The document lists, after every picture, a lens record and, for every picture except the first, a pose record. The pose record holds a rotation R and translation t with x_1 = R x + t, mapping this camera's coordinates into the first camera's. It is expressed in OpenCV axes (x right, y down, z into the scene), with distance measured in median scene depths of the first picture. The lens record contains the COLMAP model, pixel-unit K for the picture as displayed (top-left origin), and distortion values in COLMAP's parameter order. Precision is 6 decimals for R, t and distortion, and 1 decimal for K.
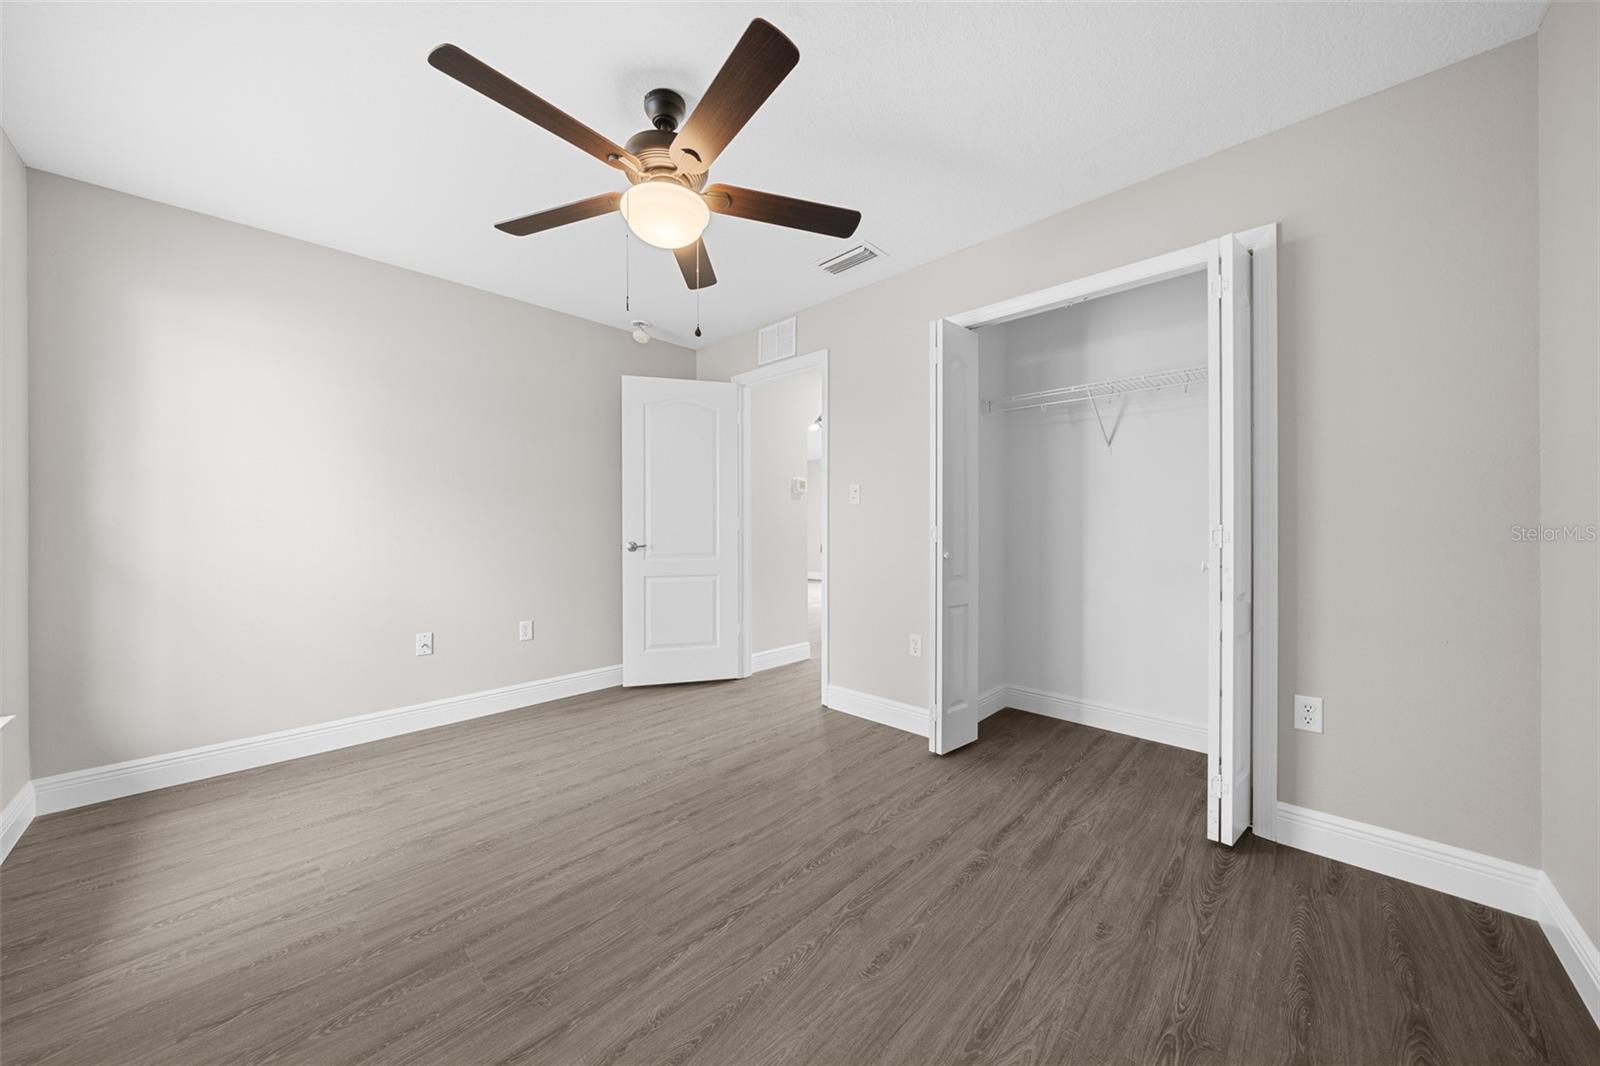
lens RADIAL K [[548.8, 0, 811.6], [0, 548.8, 523.6], [0, 0, 1]] dist [-0.004002, 0.000706]
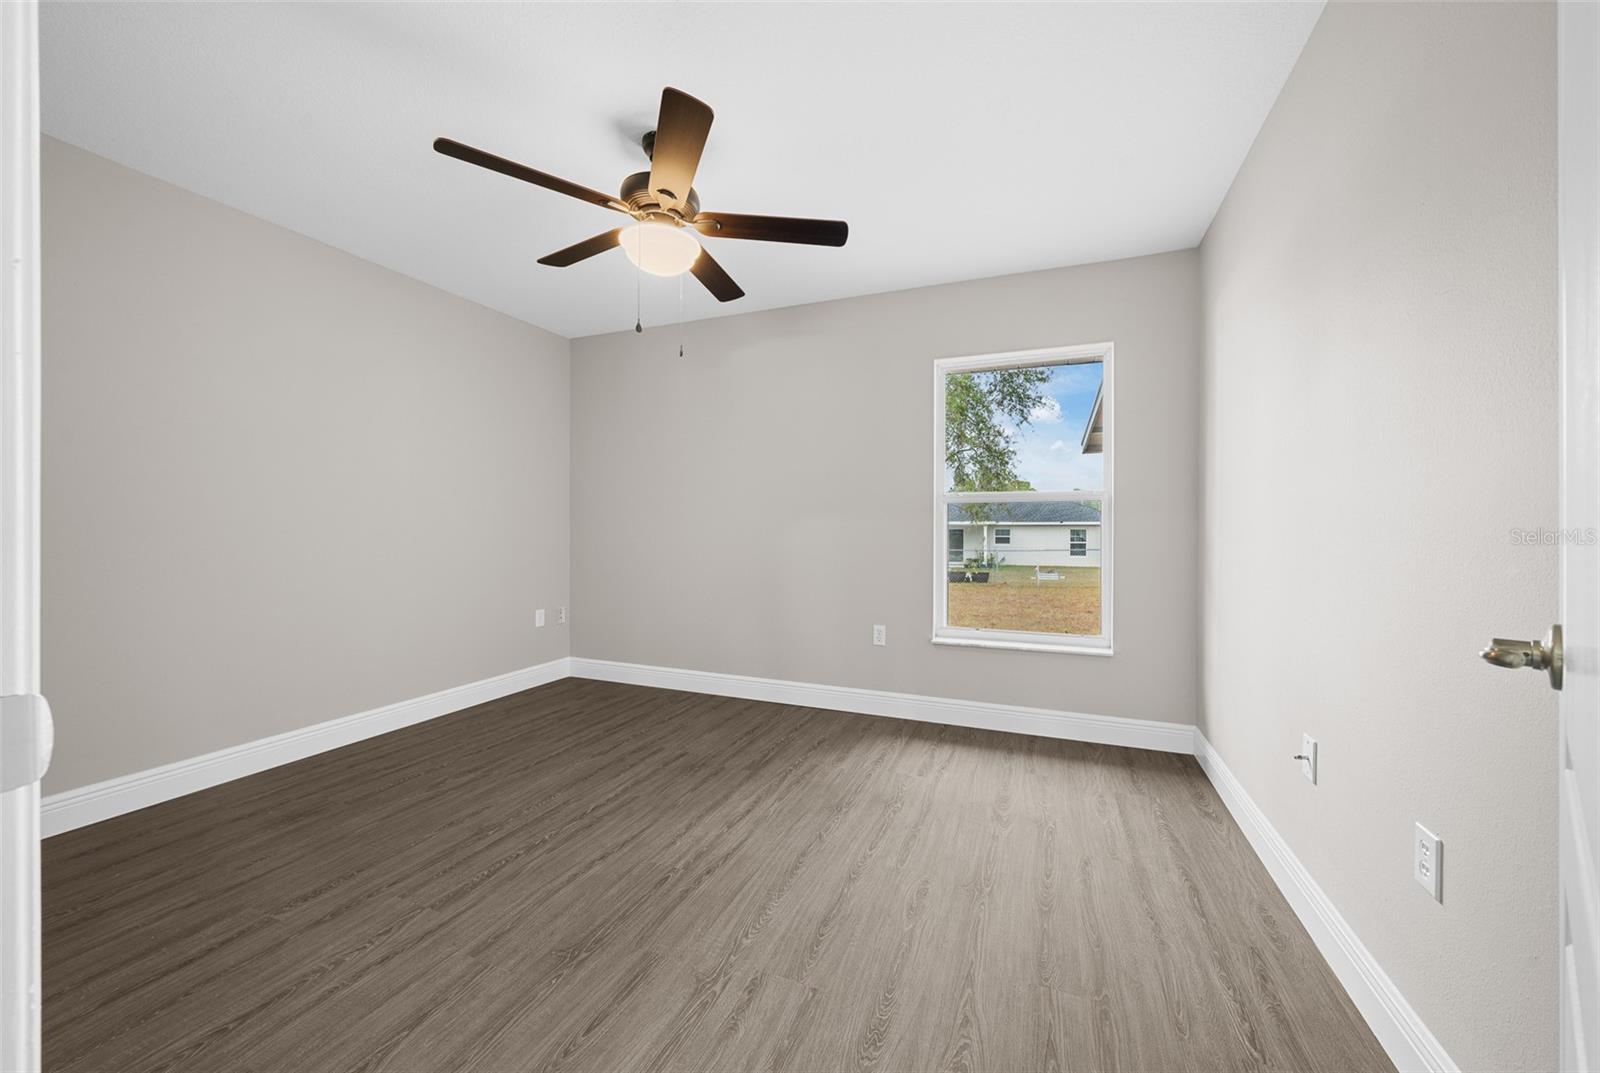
lens RADIAL K [[548.8, 0, 806.7], [0, 548.8, 533.2], [0, 0, 1]] dist [-0.004002, 0.000706]
pose [[-0.936129, 0.001397, -0.351655, -0.148182], [-0.000333, 0.999988, 0.004859, 0.016972], [0.351658, 0.004666, -0.936117, 2.071782]]
